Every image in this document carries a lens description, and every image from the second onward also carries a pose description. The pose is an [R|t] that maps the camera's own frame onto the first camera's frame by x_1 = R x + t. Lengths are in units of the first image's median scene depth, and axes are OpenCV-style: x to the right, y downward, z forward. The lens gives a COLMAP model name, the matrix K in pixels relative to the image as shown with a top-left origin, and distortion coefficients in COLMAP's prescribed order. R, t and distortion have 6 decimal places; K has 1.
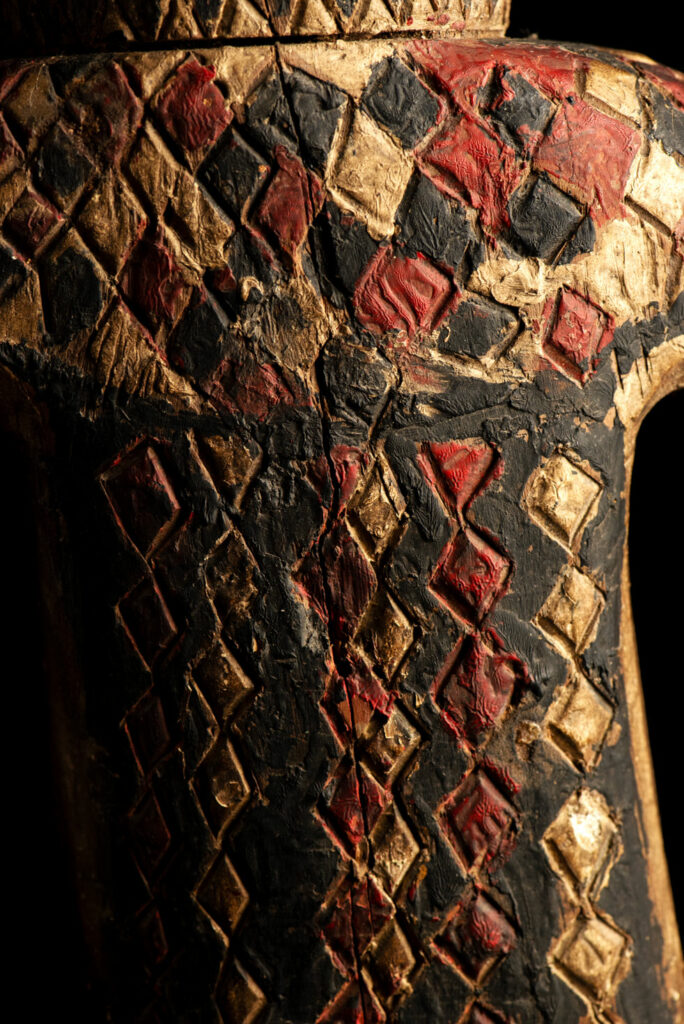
lens RADIAL K [[3717.9, 0, 342.0], [0, 3717.9, 512.0], [0, 0, 1]] dist [-0.252126, -0.354148]
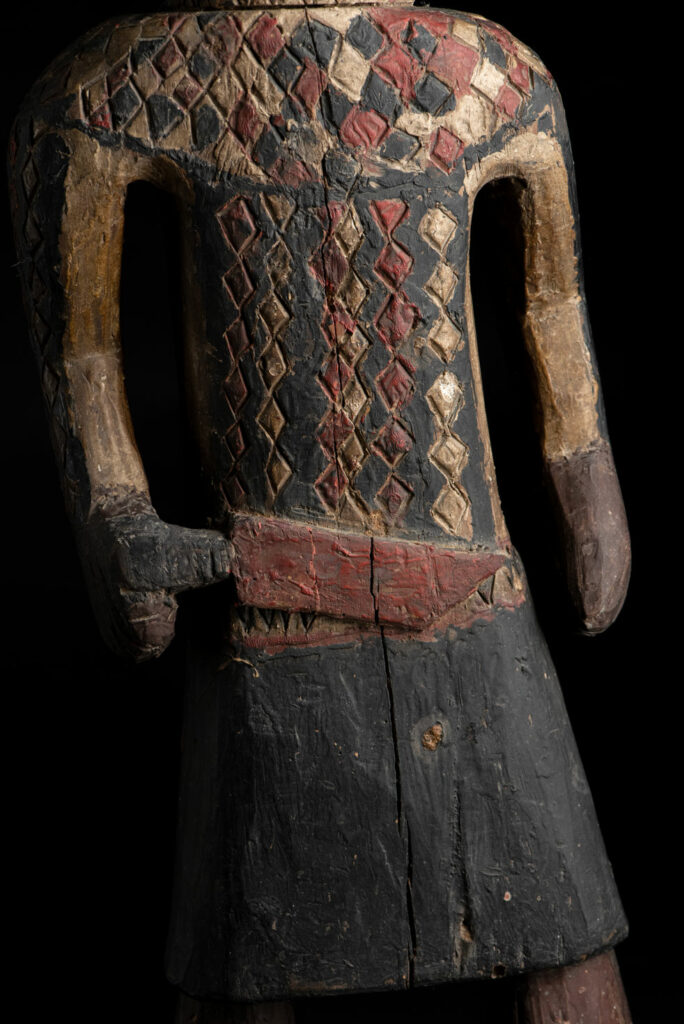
lens RADIAL K [[3267.4, 0, 342.0], [0, 3267.4, 512.0], [0, 0, 1]] dist [-0.197589, 0.415874]
pose [[0.999217, 0.012761, 0.037462, -0.061488], [-0.014213, 0.999148, 0.038755, 0.085386], [-0.036936, -0.039257, 0.998546, -0.836103]]
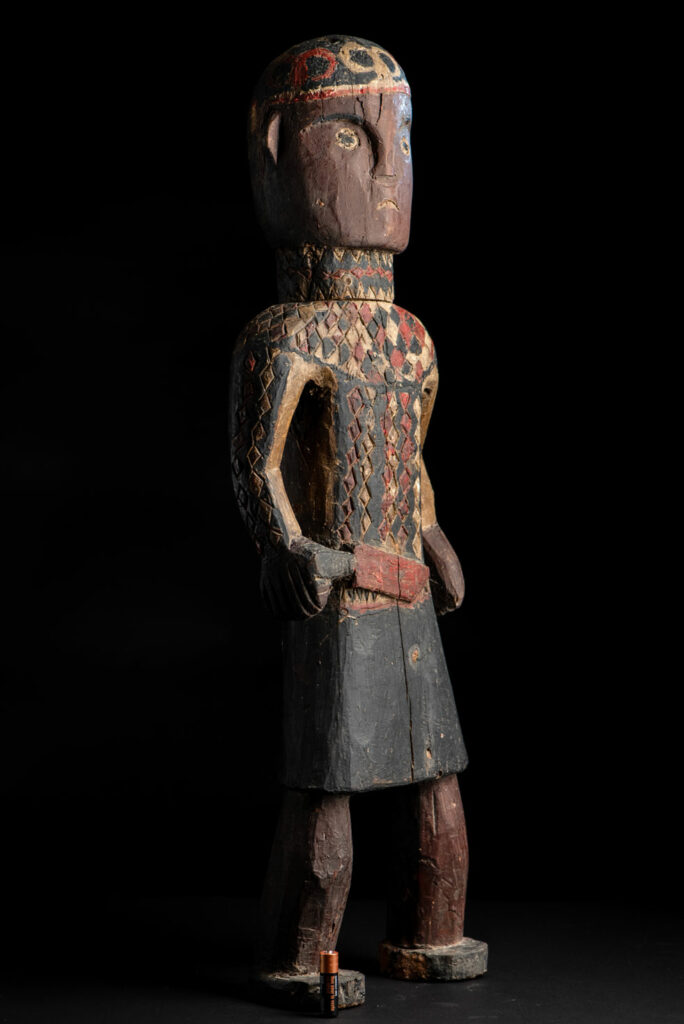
lens RADIAL K [[3101.4, 0, 342.0], [0, 3101.4, 512.0], [0, 0, 1]] dist [-0.217502, 0.442441]
pose [[0.730478, 0.032835, 0.682147, -2.549130], [0.095282, 0.984174, -0.149406, 0.668173], [-0.676257, 0.174134, 0.715789, -1.580765]]
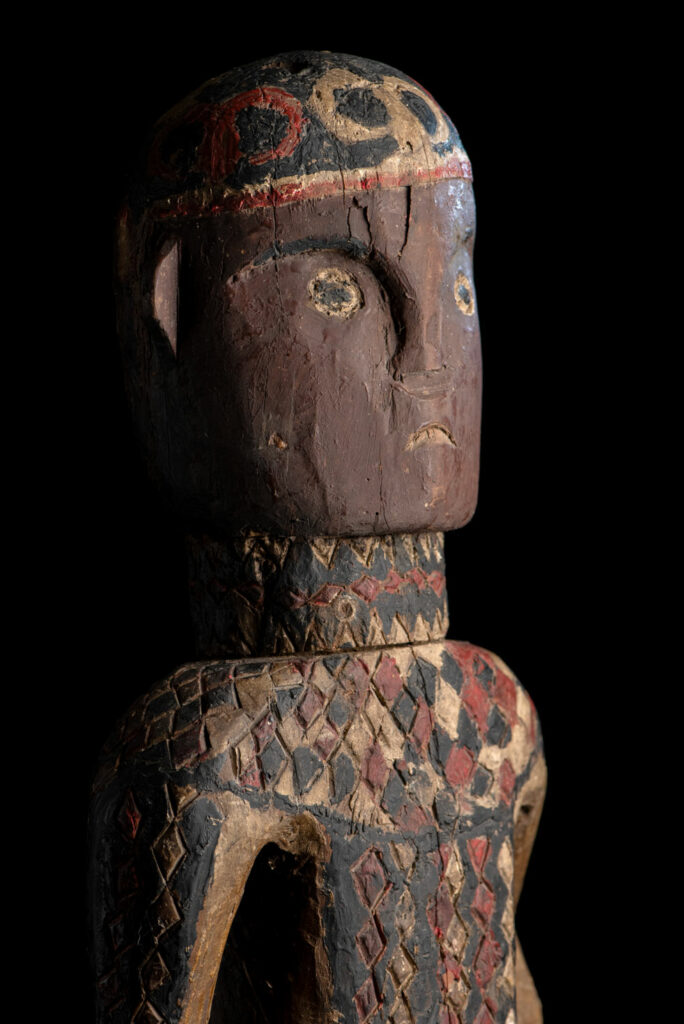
lens RADIAL K [[3267.4, 0, 342.0], [0, 3267.4, 512.0], [0, 0, 1]] dist [-0.197589, 0.415874]
pose [[0.732668, -0.009532, 0.680519, -1.230581], [0.125188, 0.984728, -0.120989, 0.011834], [-0.668973, 0.173837, 0.722673, -0.266496]]
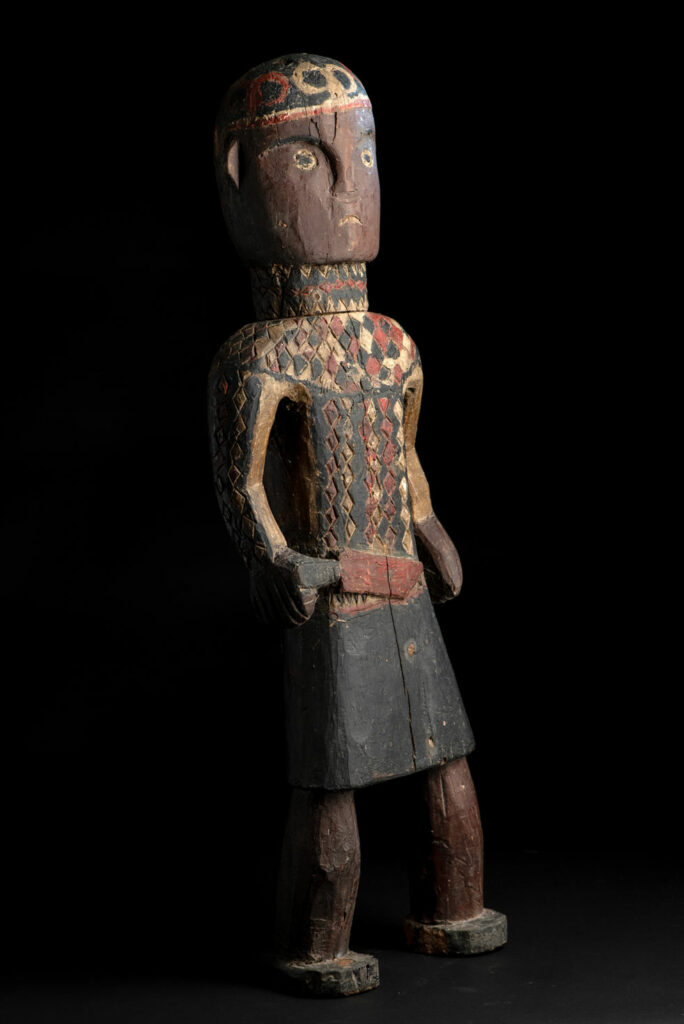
lens RADIAL K [[3101.4, 0, 342.0], [0, 3101.4, 512.0], [0, 0, 1]] dist [-0.217502, 0.442441]
pose [[0.792235, -0.062133, 0.607045, -2.335708], [0.145244, 0.985413, -0.088692, 0.450503], [-0.592679, 0.158434, 0.789702, -1.964234]]
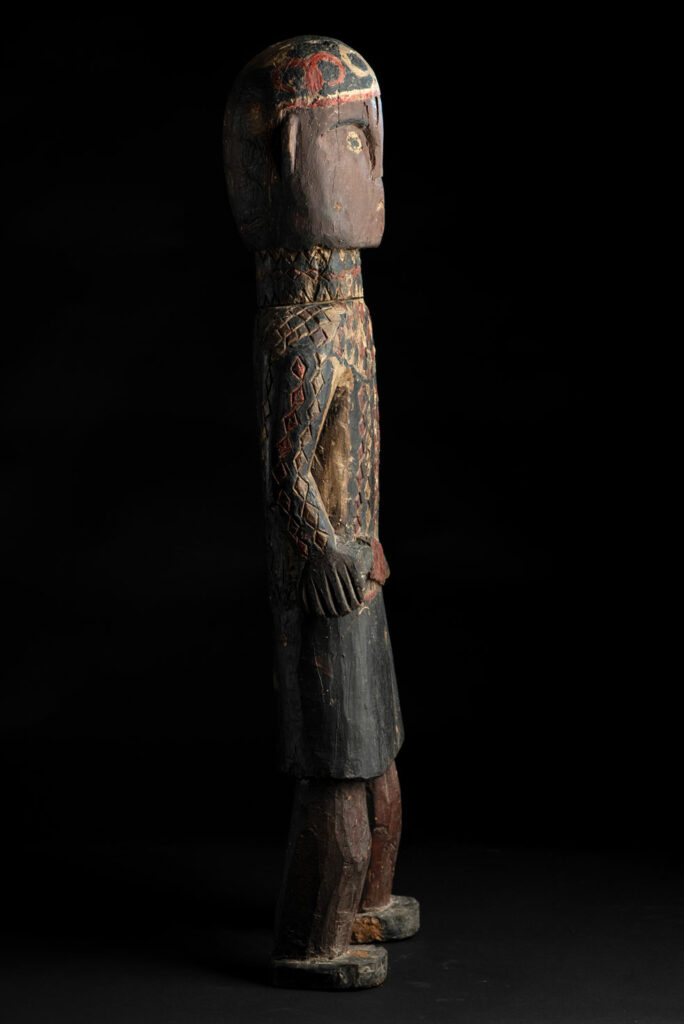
lens RADIAL K [[3101.4, 0, 342.0], [0, 3101.4, 512.0], [0, 0, 1]] dist [-0.217502, 0.442441]
pose [[0.254480, -0.059427, 0.965250, -3.678651], [0.199536, 0.979860, 0.007720, 0.096804], [-0.946269, 0.190637, 0.261213, 0.069170]]
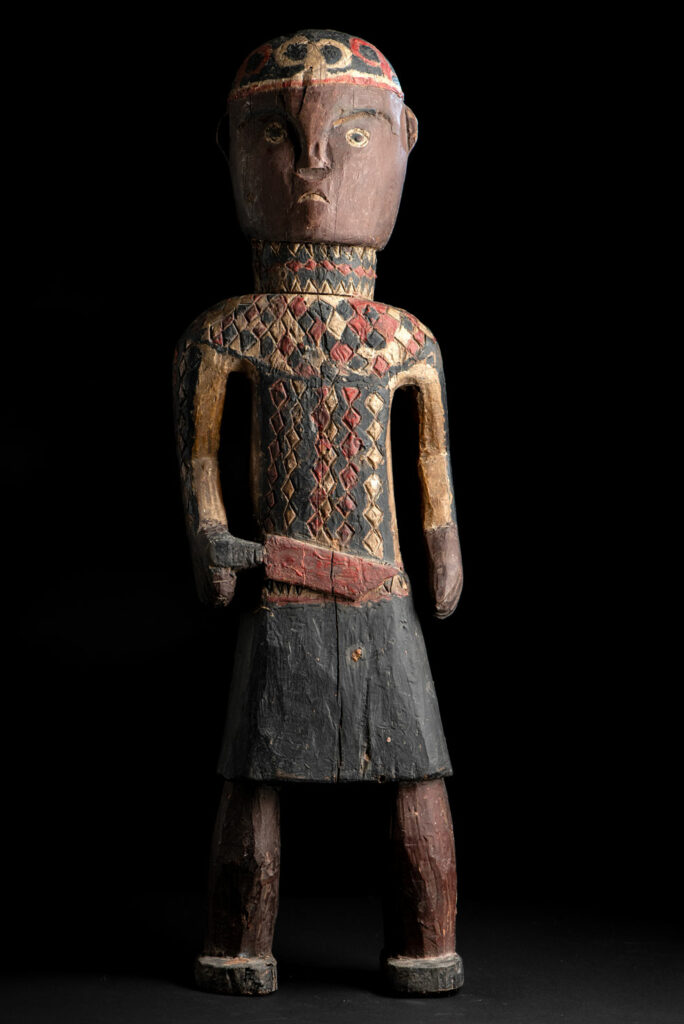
lens RADIAL K [[3101.4, 0, 342.0], [0, 3101.4, 512.0], [0, 0, 1]] dist [-0.217502, 0.442441]
pose [[0.995995, 0.085718, -0.025438, 0.126090], [-0.088719, 0.982800, -0.161966, 0.719487], [0.011117, 0.163574, 0.986468, -2.589990]]
